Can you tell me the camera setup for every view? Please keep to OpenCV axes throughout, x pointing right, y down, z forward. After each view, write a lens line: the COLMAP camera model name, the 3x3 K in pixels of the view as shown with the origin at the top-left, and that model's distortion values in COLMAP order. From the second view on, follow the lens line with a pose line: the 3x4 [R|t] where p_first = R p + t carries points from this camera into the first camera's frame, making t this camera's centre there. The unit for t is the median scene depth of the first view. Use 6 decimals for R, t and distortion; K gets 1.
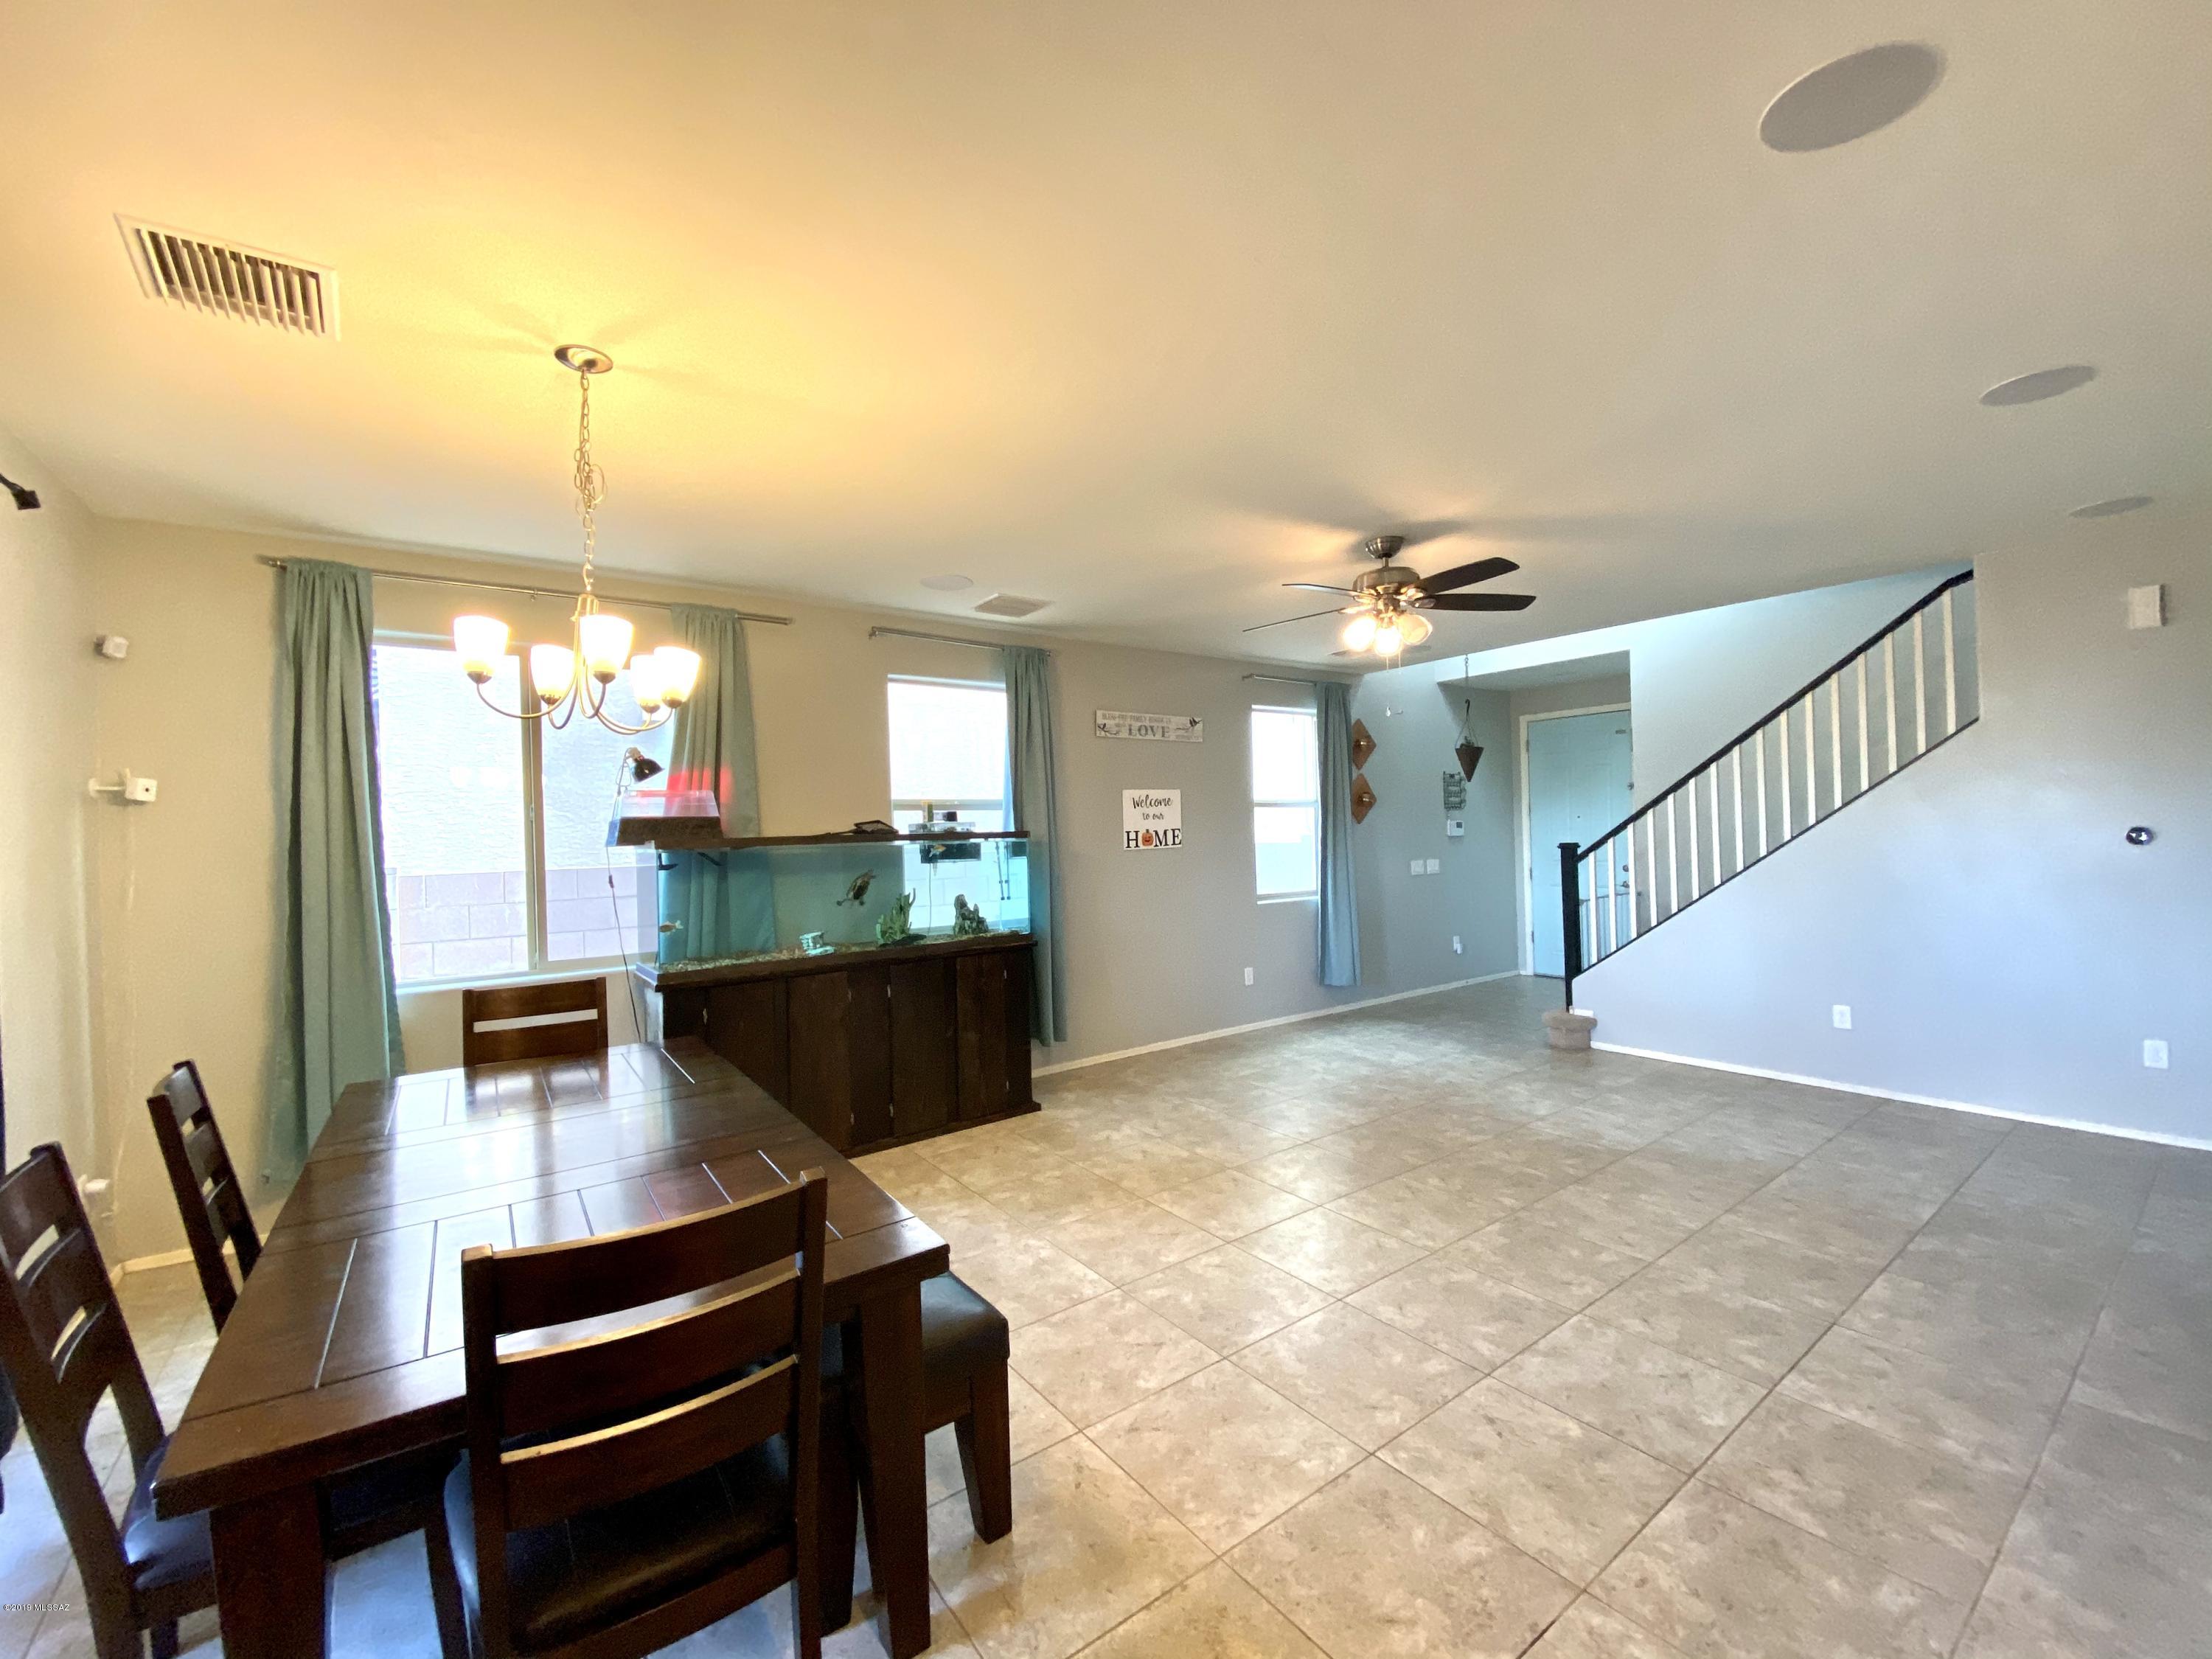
lens RADIAL K [[900.0, 0, 1106.7], [0, 900.0, 820.3], [0, 0, 1]] dist [-0.000995, -0.012832]
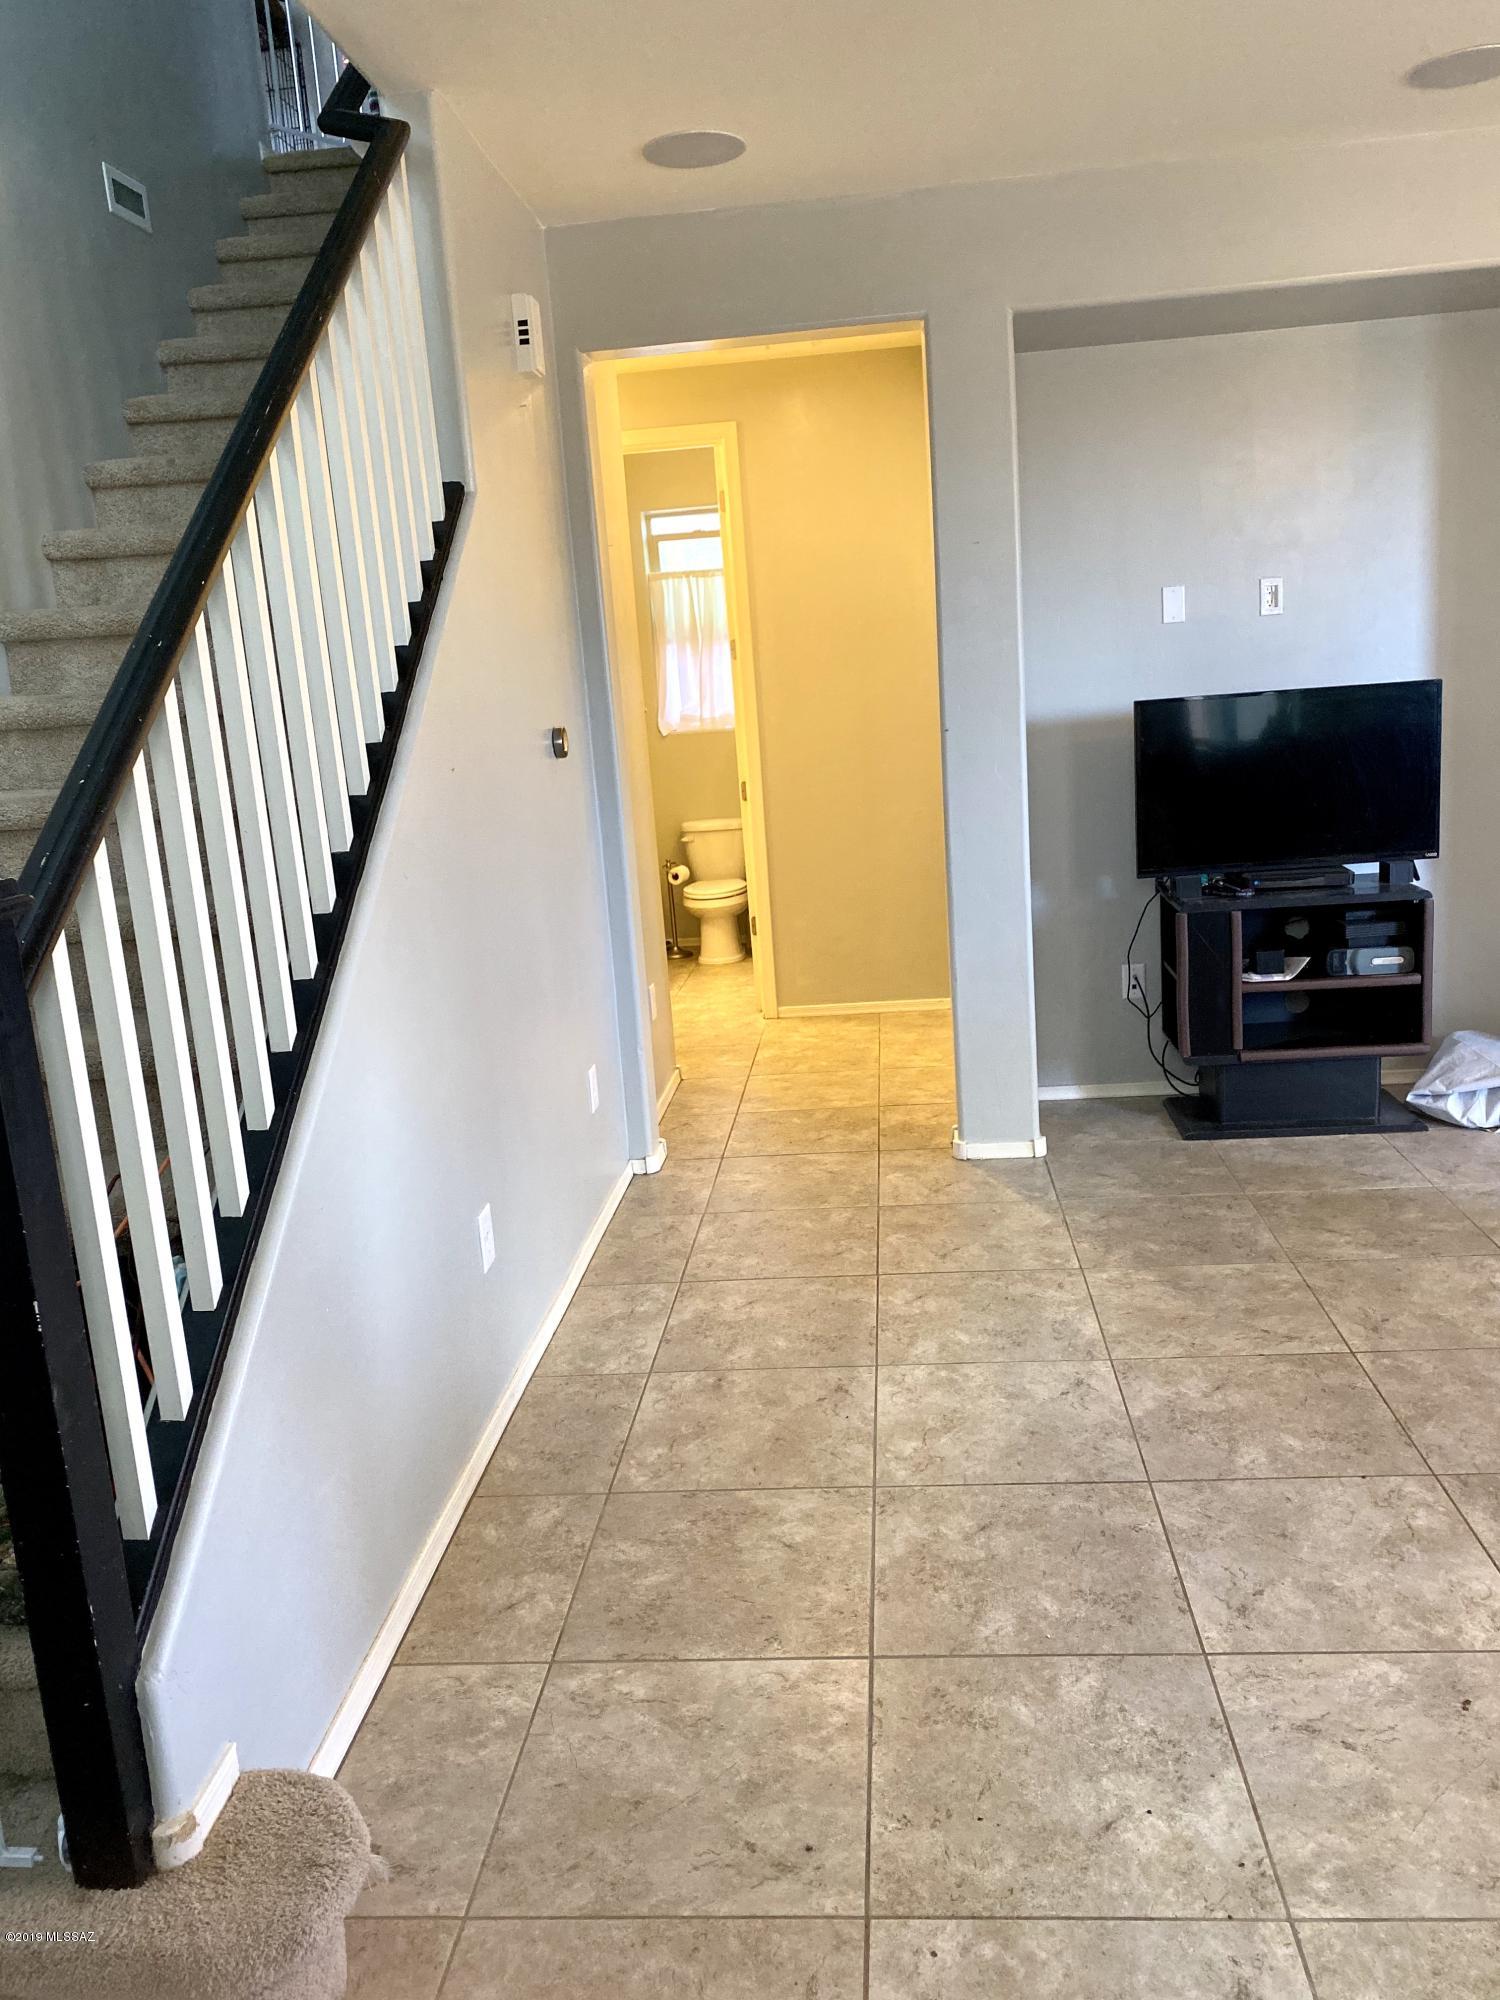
lens RADIAL K [[1597.2, 0, 750.0], [0, 1597.2, 1000.0], [0, 0, 1]] dist [0.074905, -0.002661]
pose [[-0.762664, -0.054023, 0.644535, 0.483061], [0.081697, 0.980478, 0.178852, 0.007065], [-0.641614, 0.189060, -0.743362, 2.288449]]
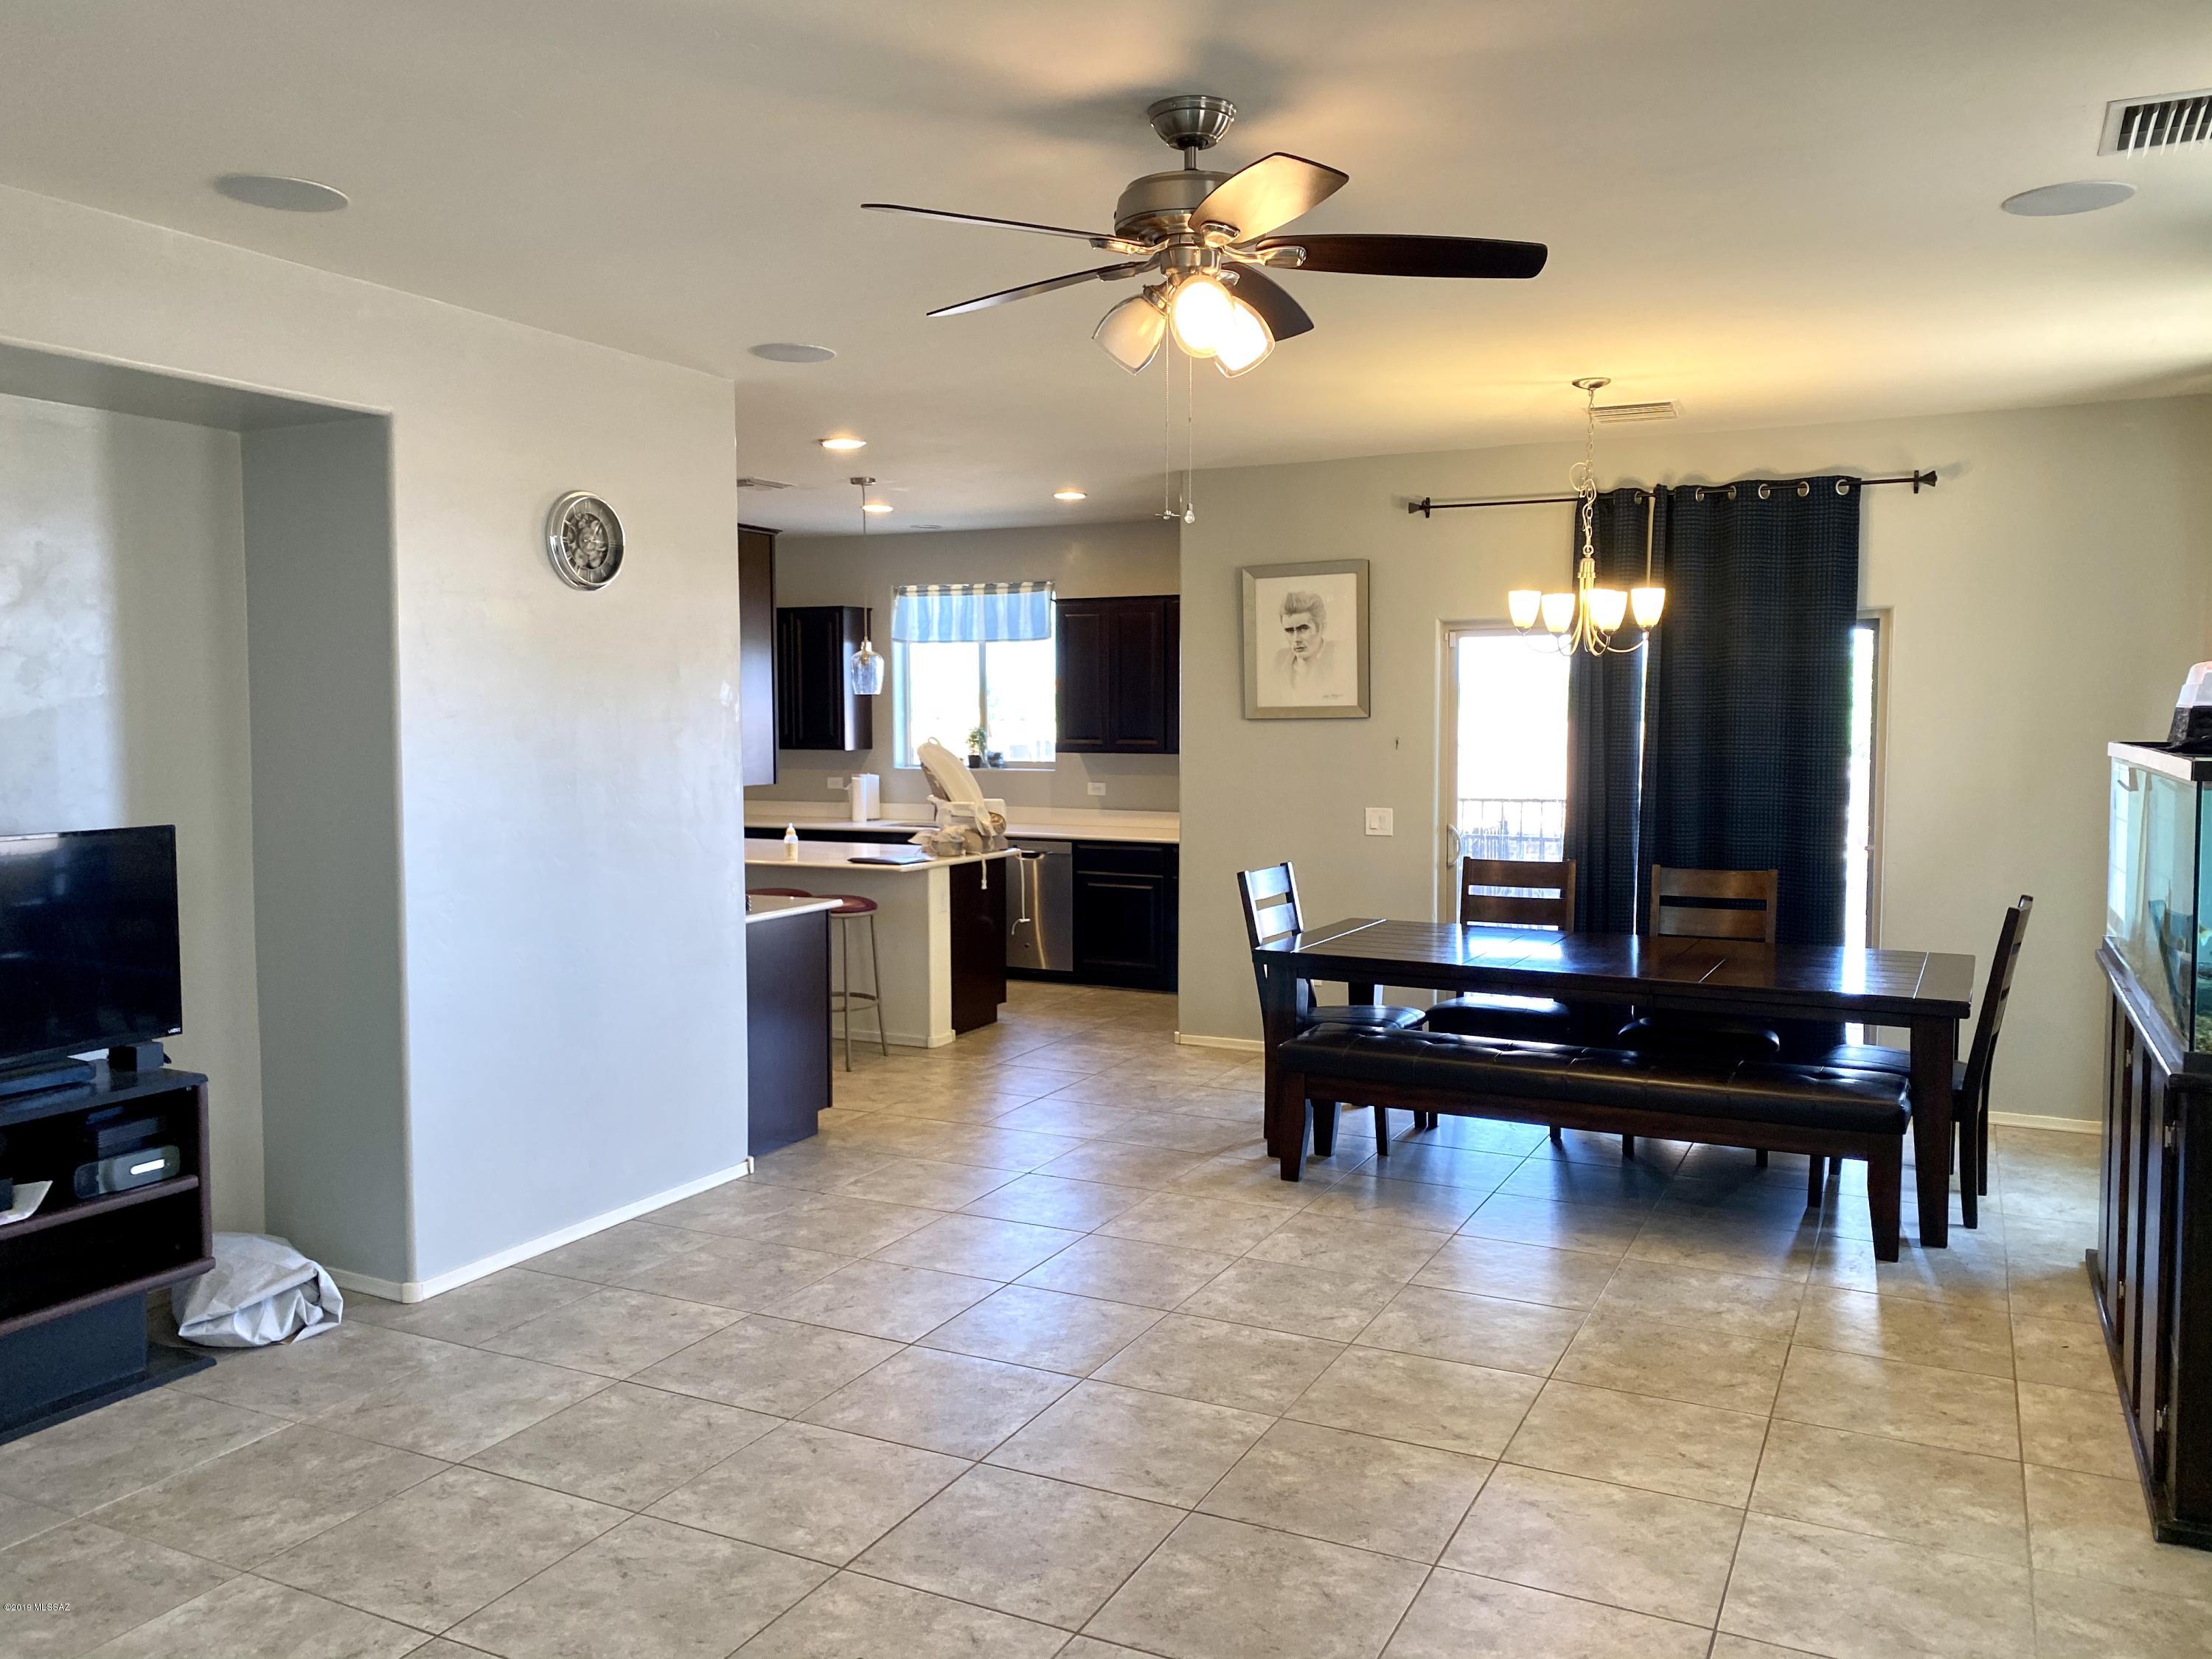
lens RADIAL K [[1766.5, 0, 1100.6], [0, 1766.5, 849.8], [0, 0, 1]] dist [0.074905, -0.002661]
pose [[-0.893890, 0.066085, -0.443389, 0.977605], [0.029693, 0.995631, 0.088532, -0.051682], [0.447302, 0.065973, -0.891946, 2.302262]]
